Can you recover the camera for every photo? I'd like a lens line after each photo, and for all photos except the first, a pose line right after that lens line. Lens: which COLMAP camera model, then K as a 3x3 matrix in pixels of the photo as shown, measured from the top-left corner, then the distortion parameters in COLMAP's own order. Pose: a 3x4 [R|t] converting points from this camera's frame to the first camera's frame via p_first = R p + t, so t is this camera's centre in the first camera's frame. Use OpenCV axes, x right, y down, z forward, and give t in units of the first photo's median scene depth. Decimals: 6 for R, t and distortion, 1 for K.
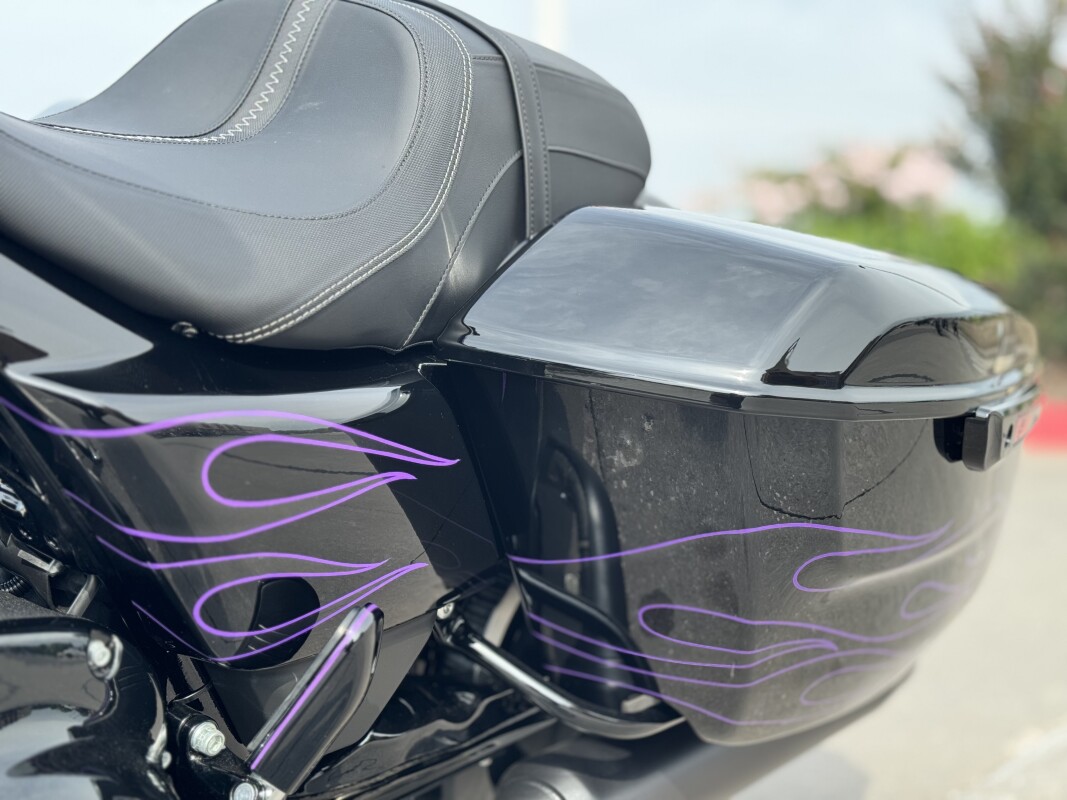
lens RADIAL K [[1496.6, 0, 533.5], [0, 1496.6, 400.0], [0, 0, 1]] dist [0.097863, -0.056735]
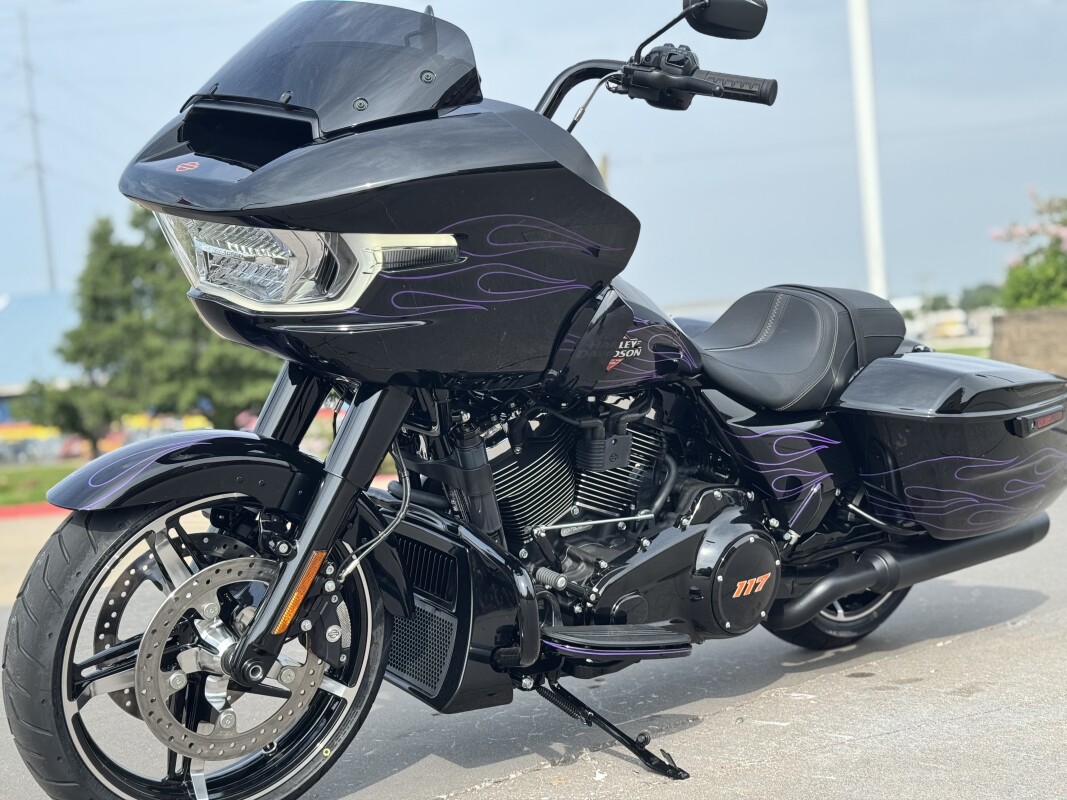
lens RADIAL K [[1324.4, 0, 533.5], [0, 1324.4, 400.0], [0, 0, 1]] dist [0.101523, 0.021555]
pose [[0.969295, -0.054878, -0.239699, 0.000119], [0.050060, 0.998404, -0.026144, -0.007855], [0.240751, 0.013342, 0.970495, -1.902805]]
